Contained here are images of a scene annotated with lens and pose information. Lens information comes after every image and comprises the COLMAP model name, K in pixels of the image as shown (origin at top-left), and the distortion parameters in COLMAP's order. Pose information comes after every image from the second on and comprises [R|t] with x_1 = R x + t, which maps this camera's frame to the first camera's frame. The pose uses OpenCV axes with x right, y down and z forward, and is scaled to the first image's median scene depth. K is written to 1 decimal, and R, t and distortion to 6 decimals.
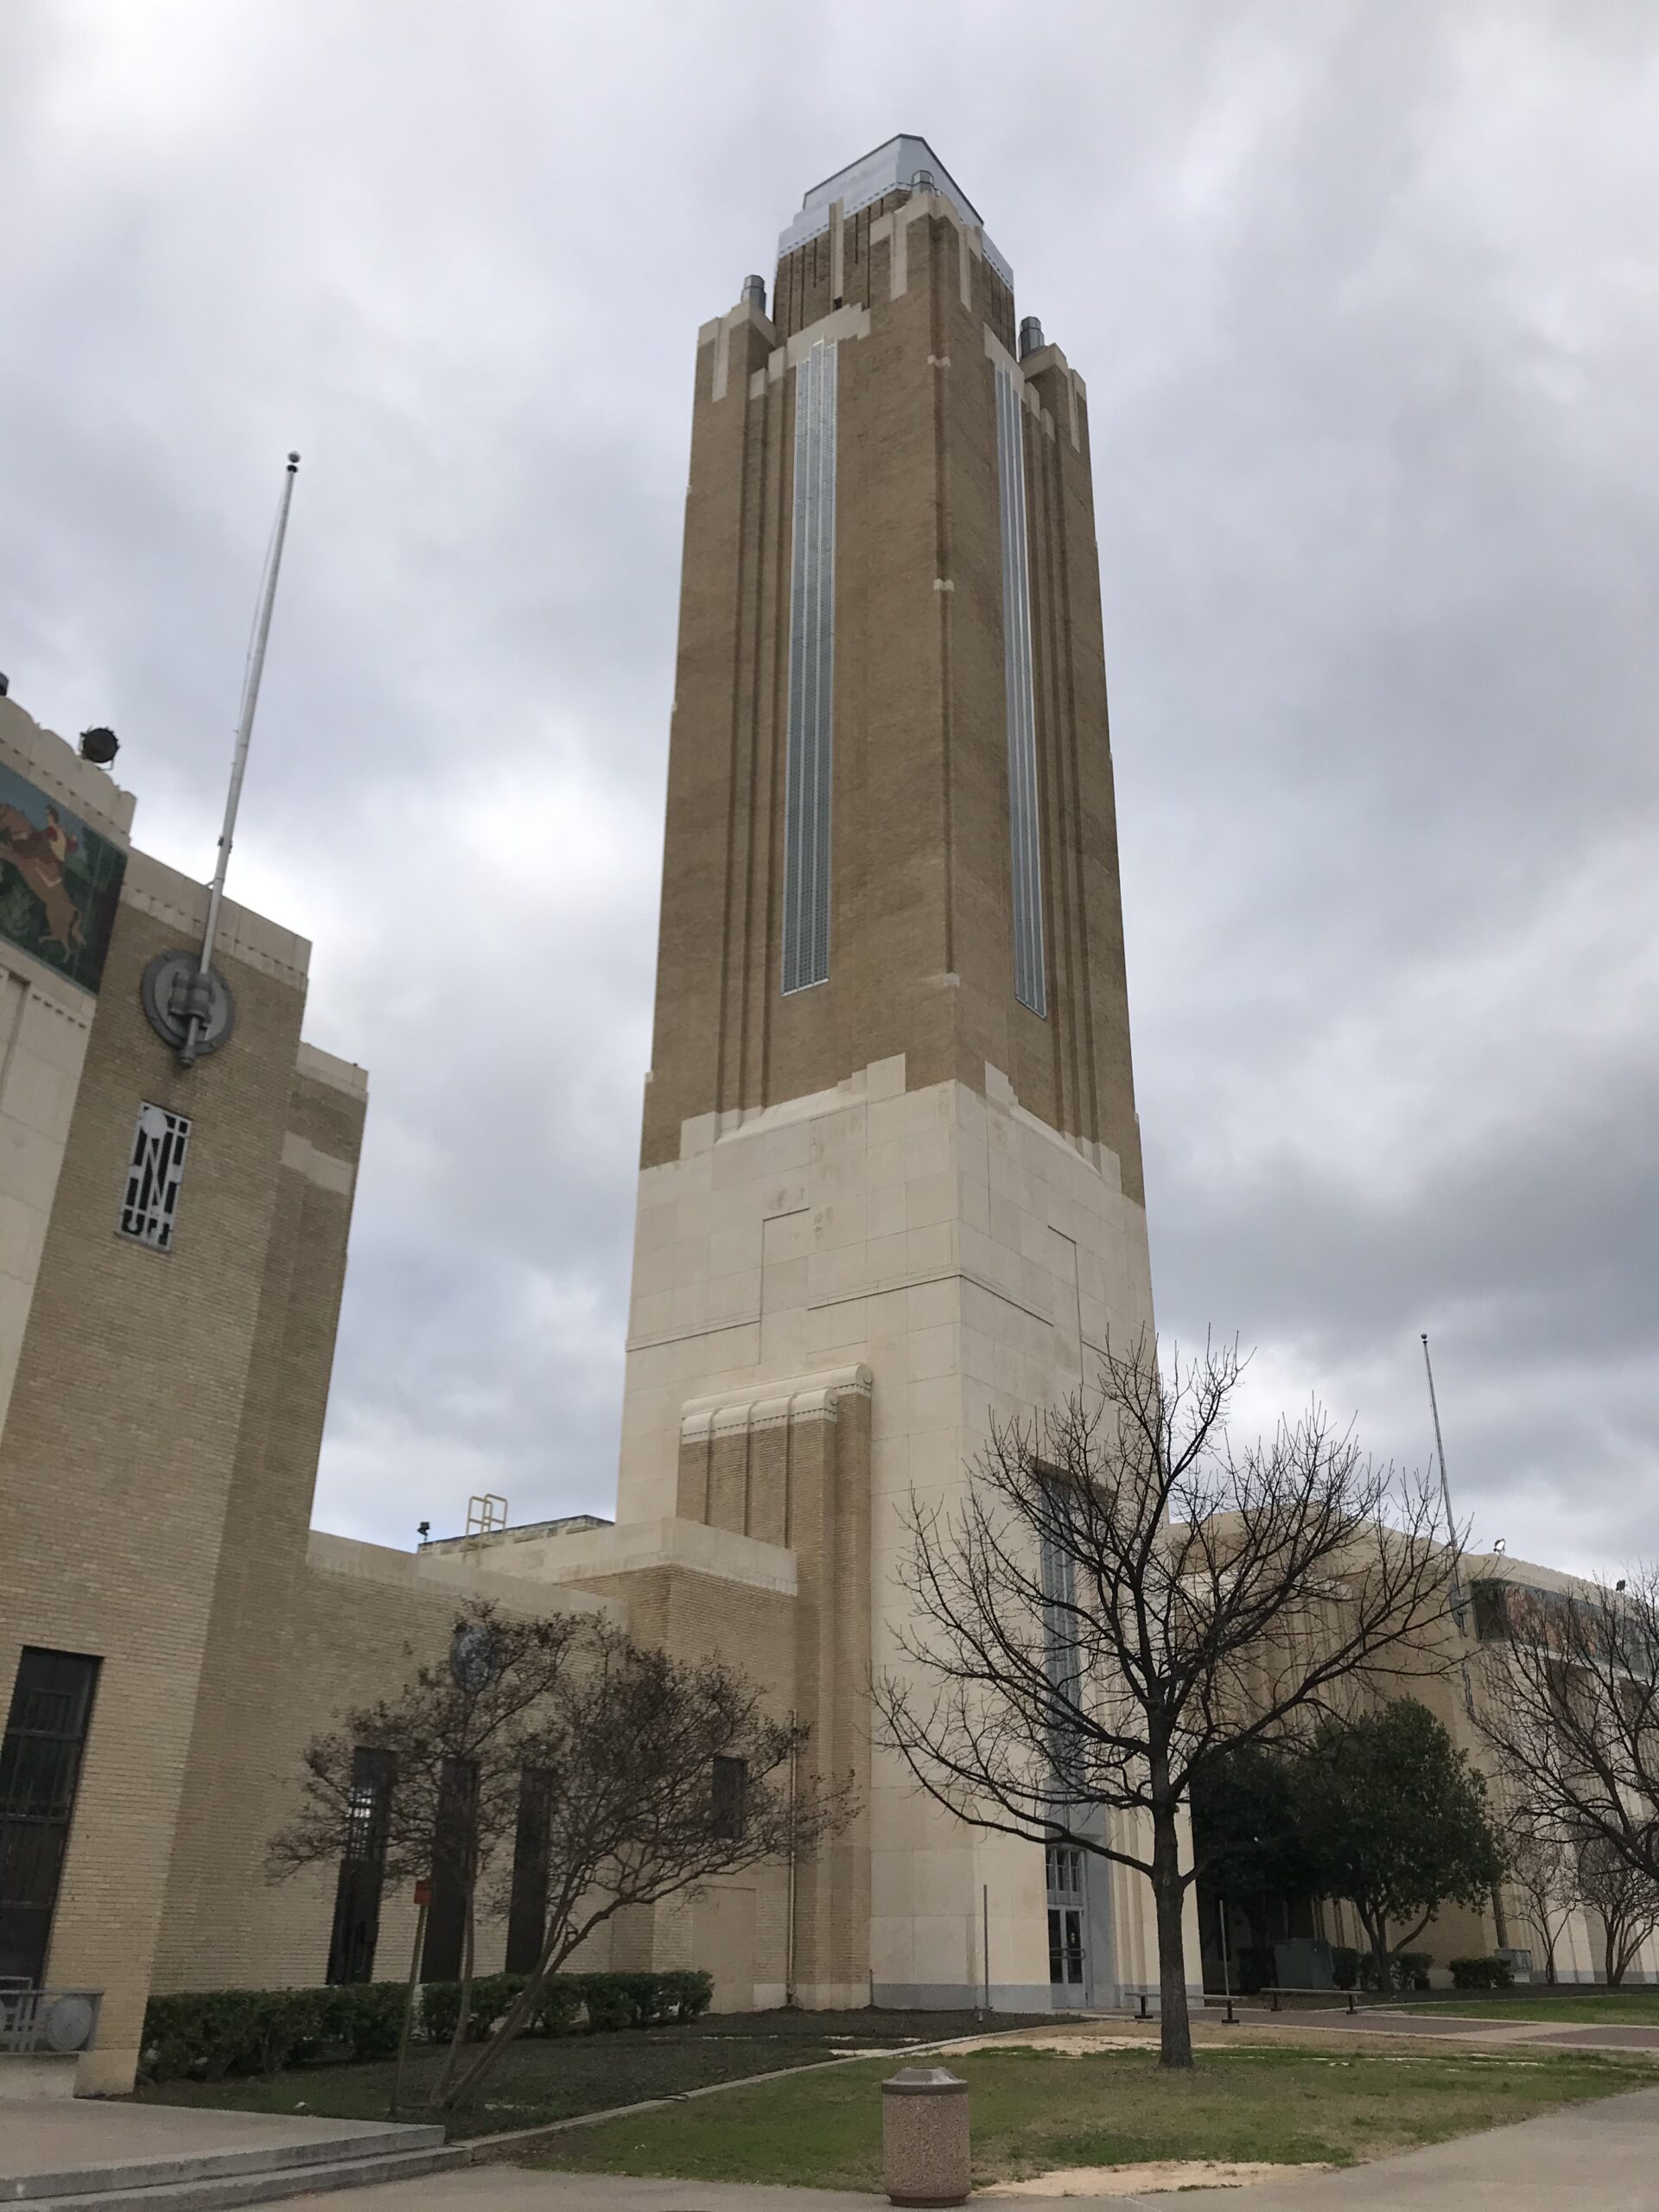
lens RADIAL K [[1777.1, 0, 867.8], [0, 1777.1, 1101.3], [0, 0, 1]] dist [0.022839, -0.025877]
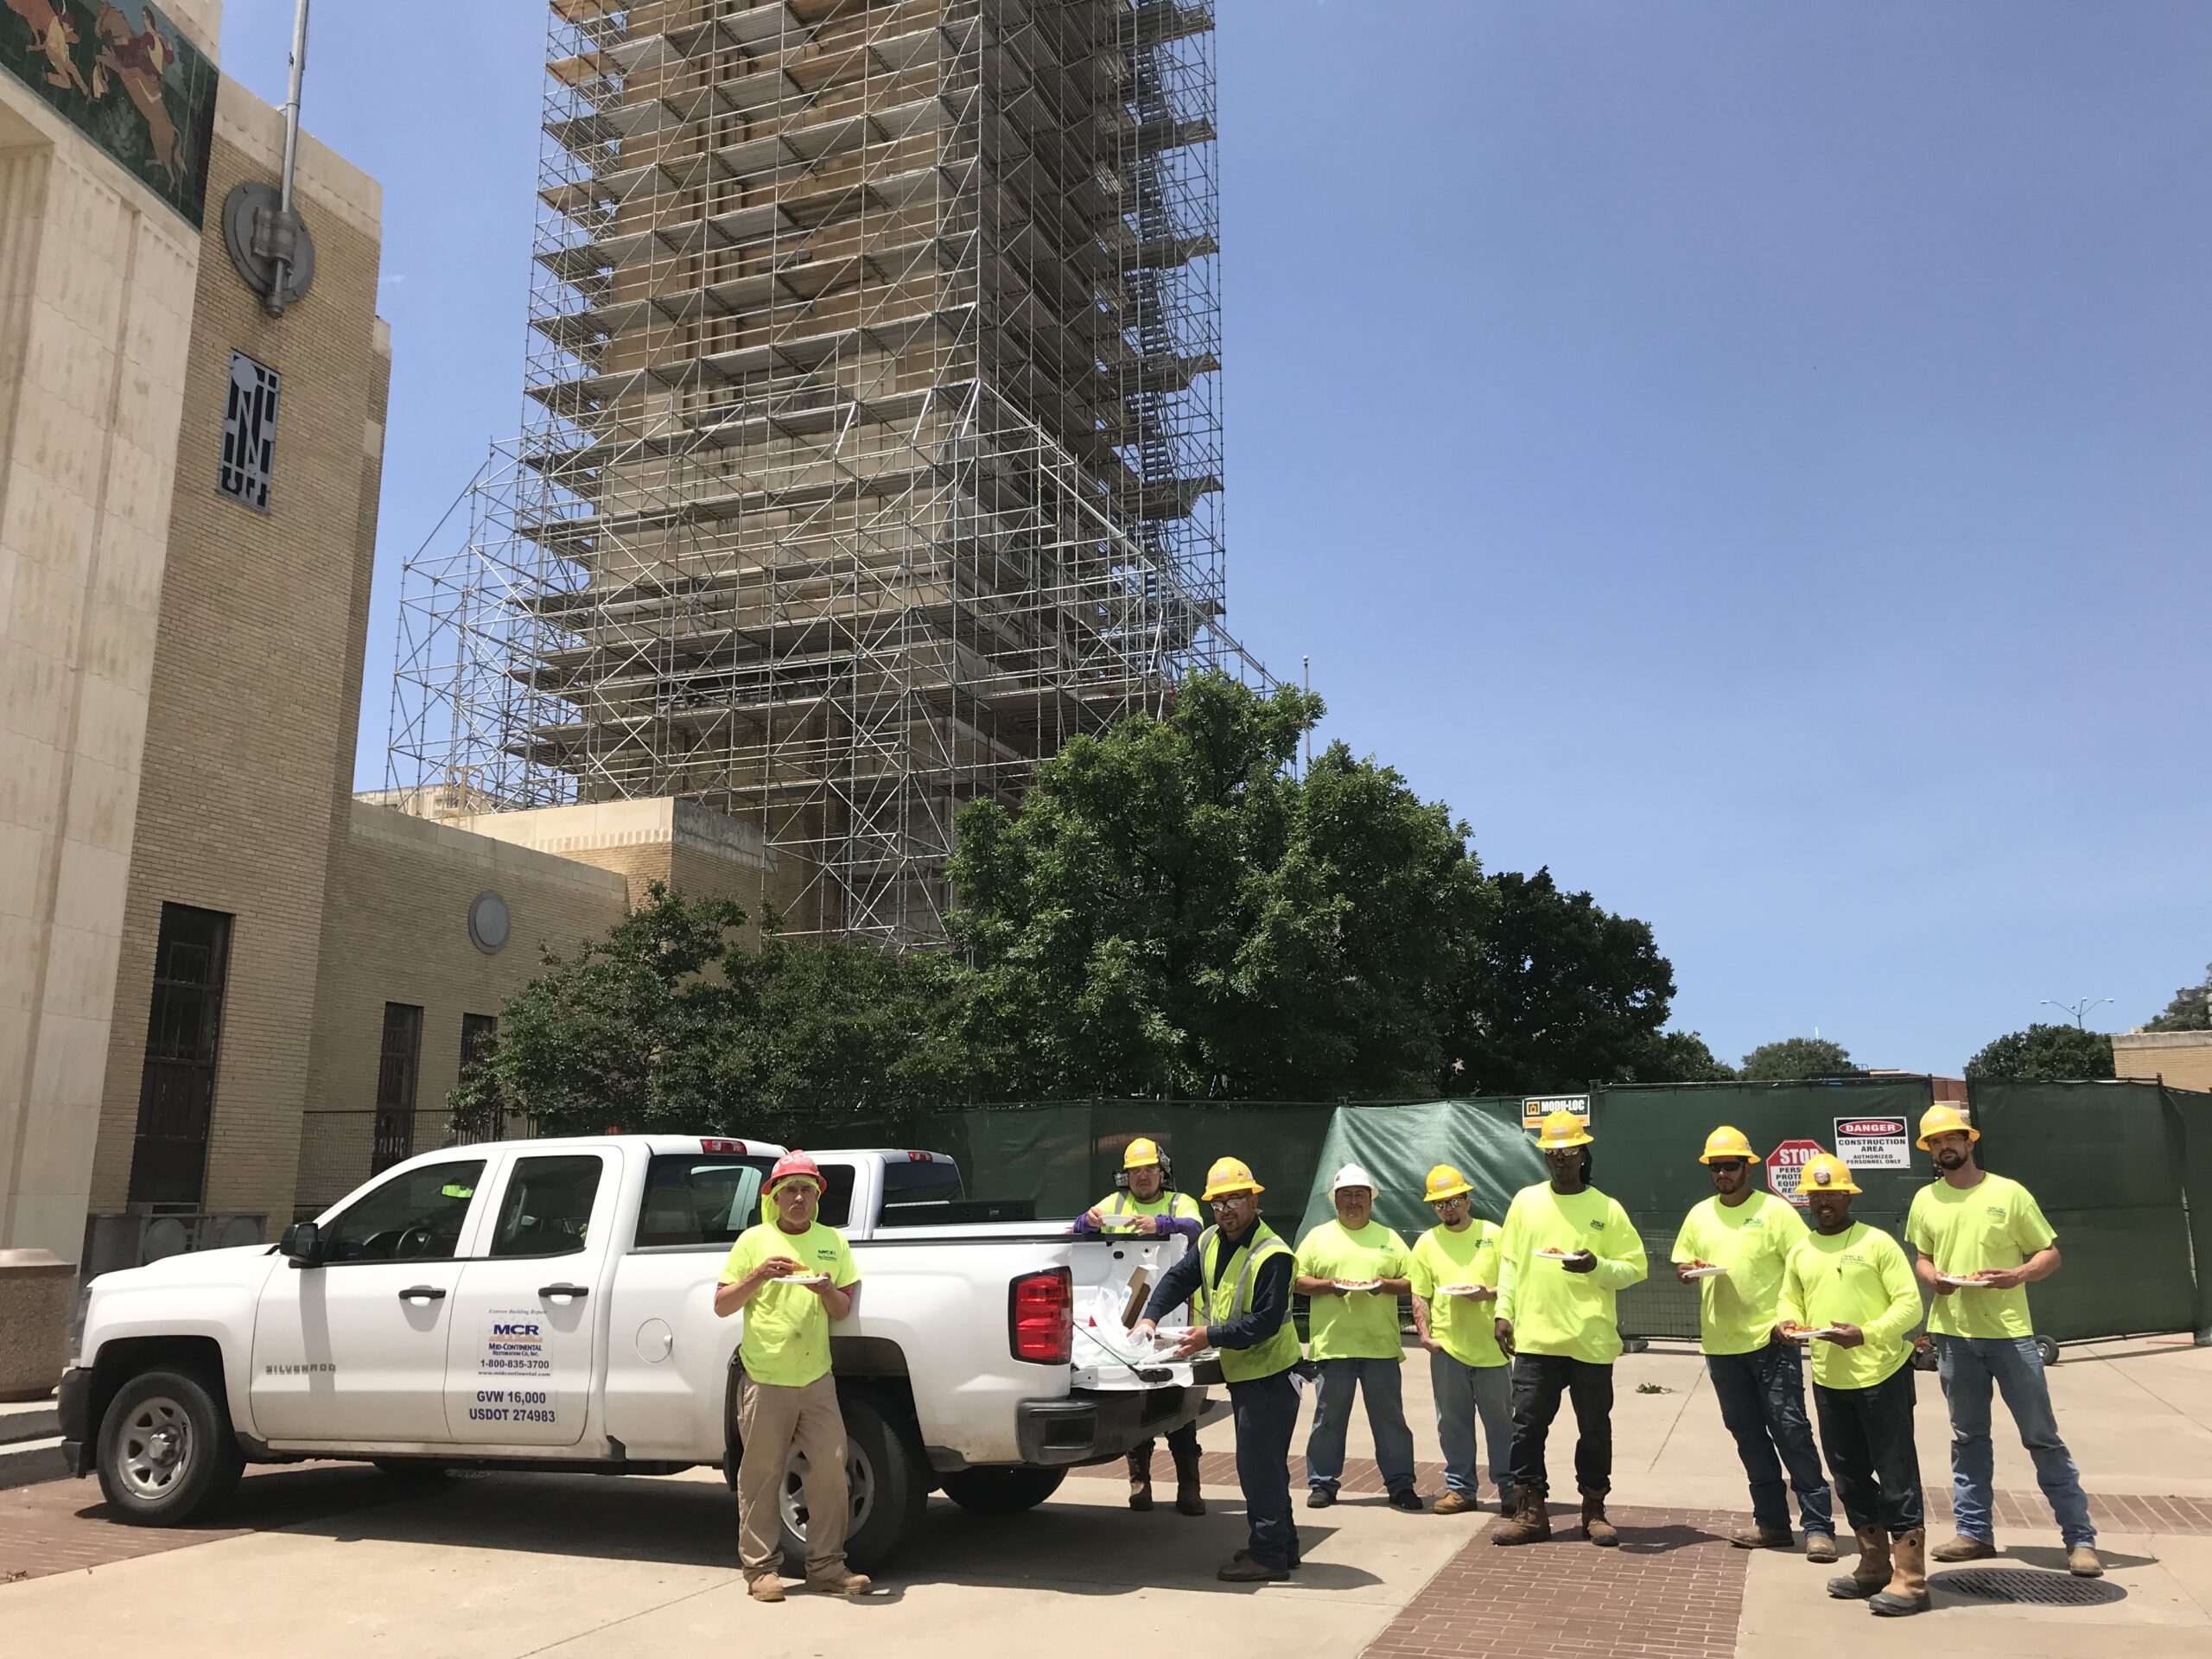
lens RADIAL K [[1777.1, 0, 1092.0], [0, 1777.1, 812.6], [0, 0, 1]] dist [0.022839, -0.025877]
pose [[0.972379, 0.047719, 0.228480, -0.103219], [-0.099889, 0.969786, 0.222568, -0.011074], [-0.210956, -0.239243, 0.947766, -0.029606]]
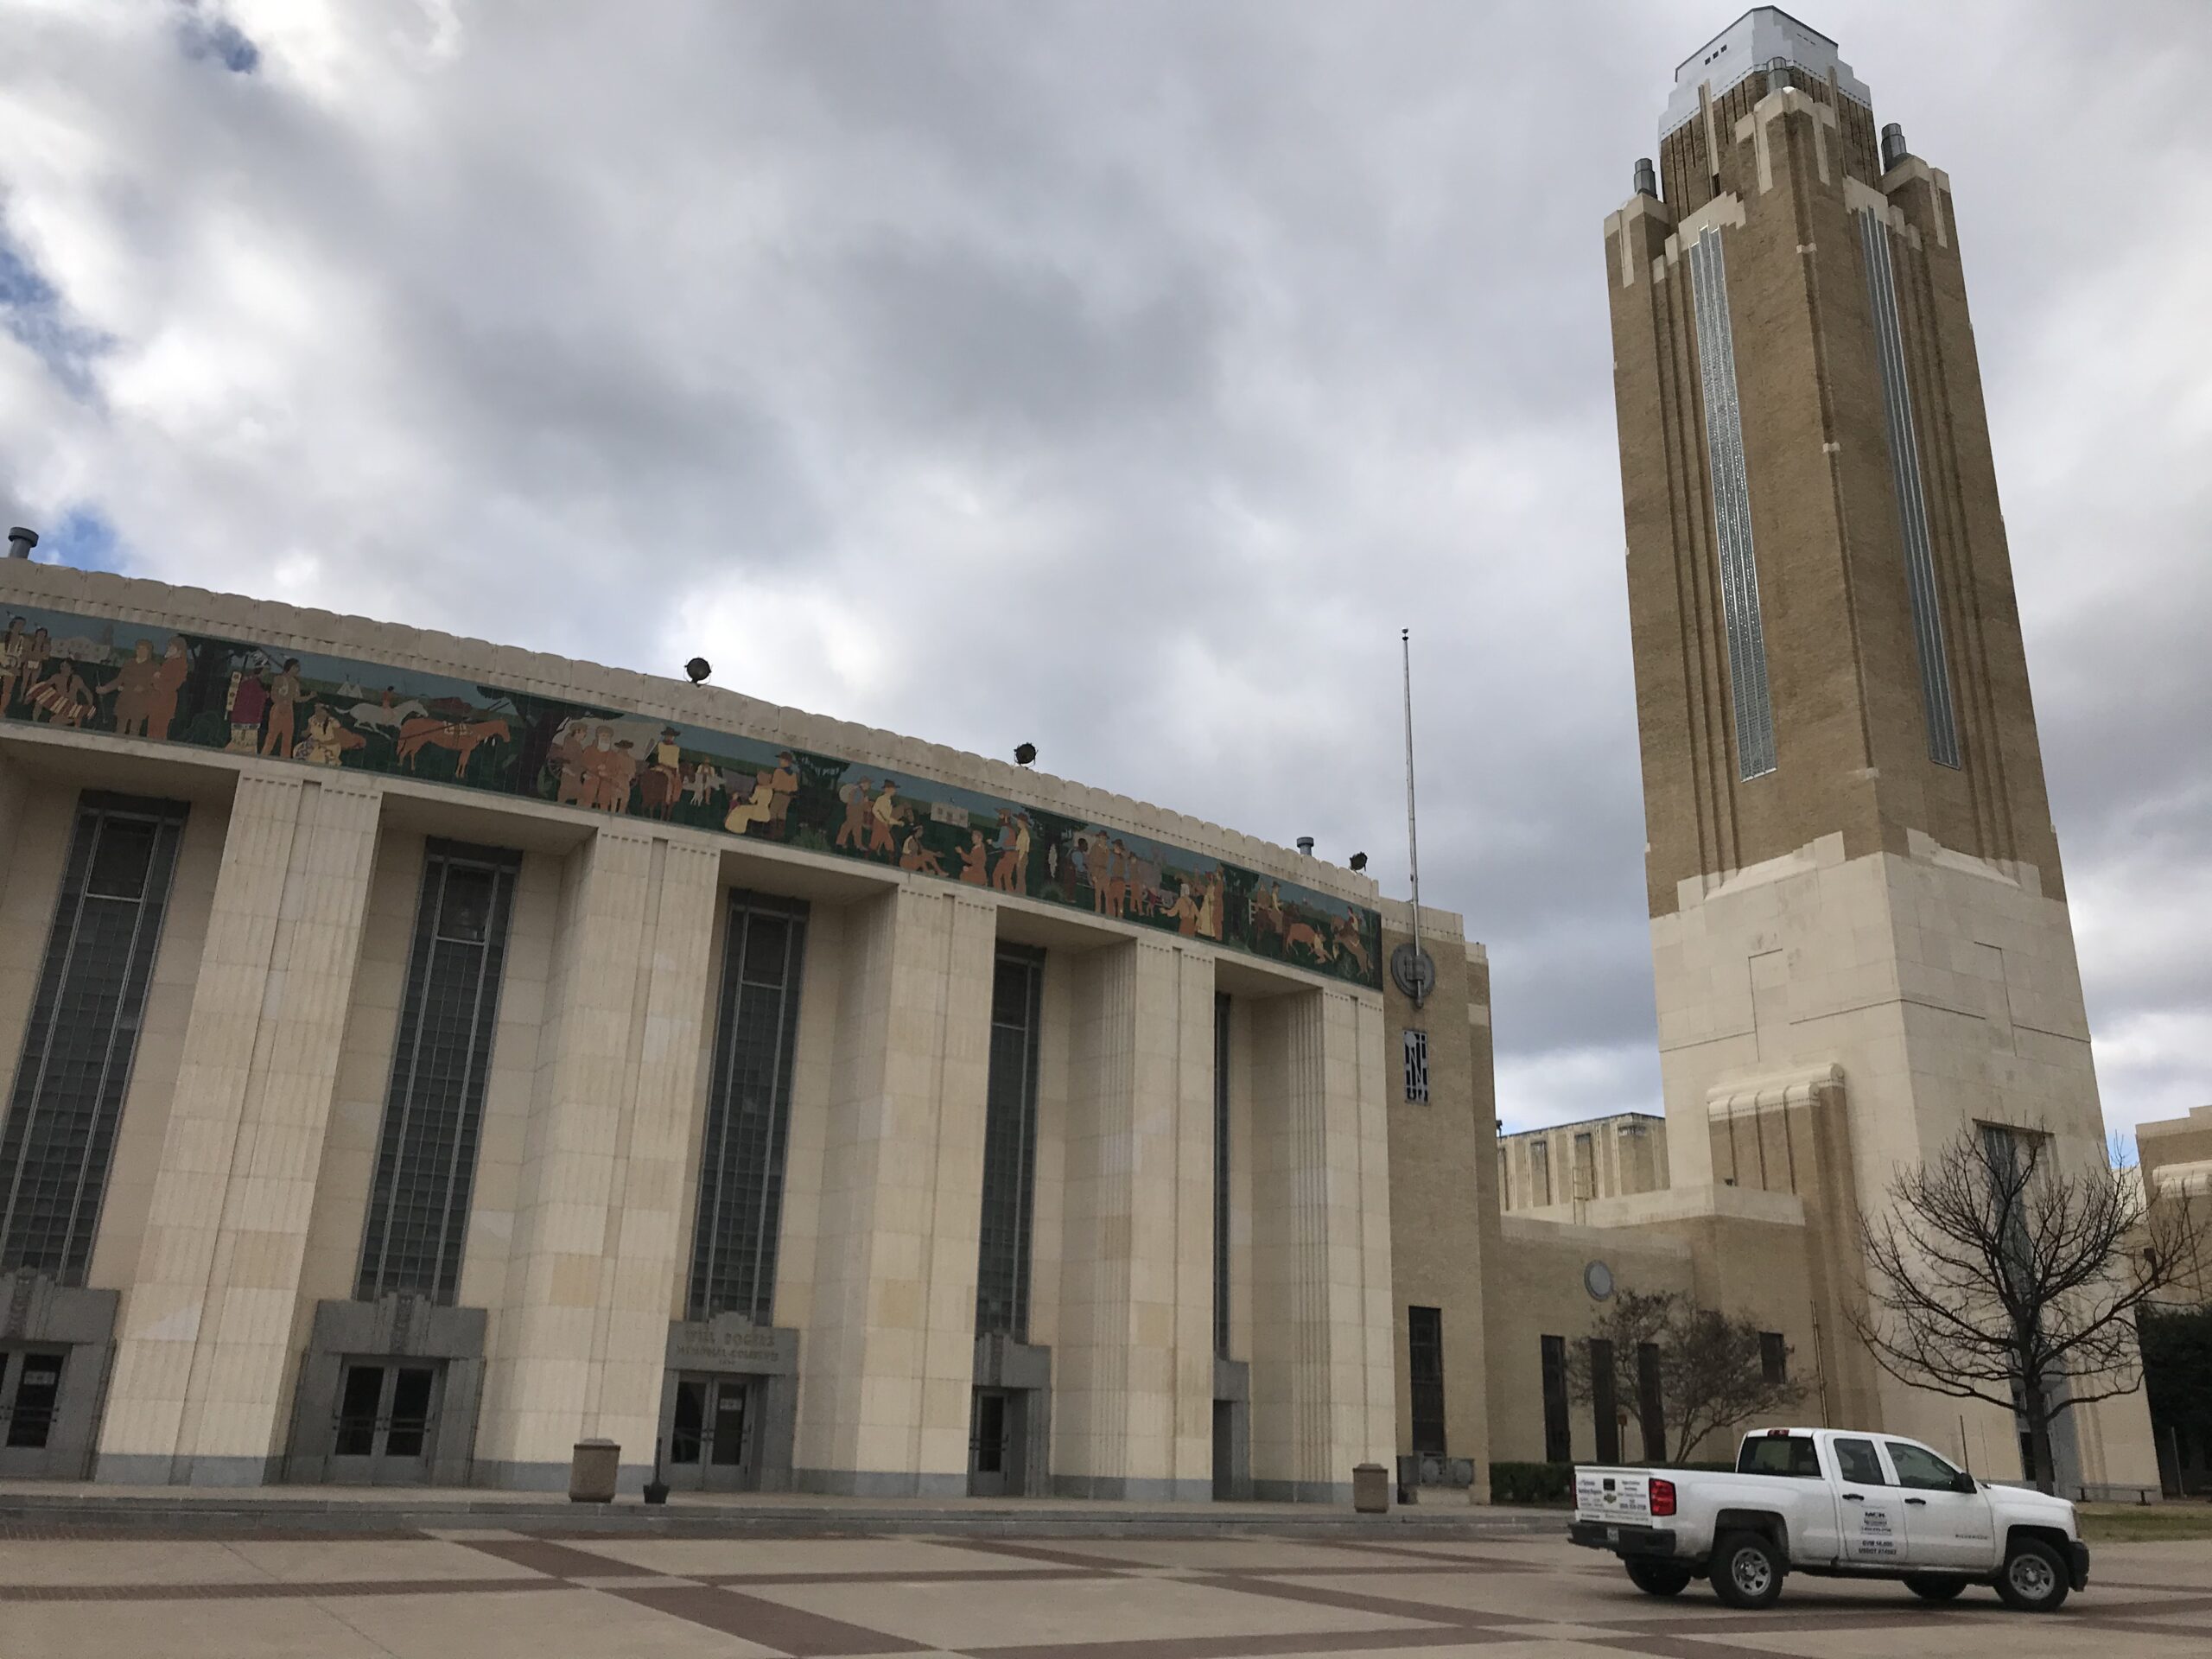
lens RADIAL K [[1777.1, 0, 1107.2], [0, 1777.1, 831.3], [0, 0, 1]] dist [0.022839, -0.025877]
pose [[0.907508, -0.117916, -0.403143, 0.070959], [0.160968, 0.984144, 0.074499, -0.254662], [0.387966, -0.132501, 0.912099, -0.548736]]
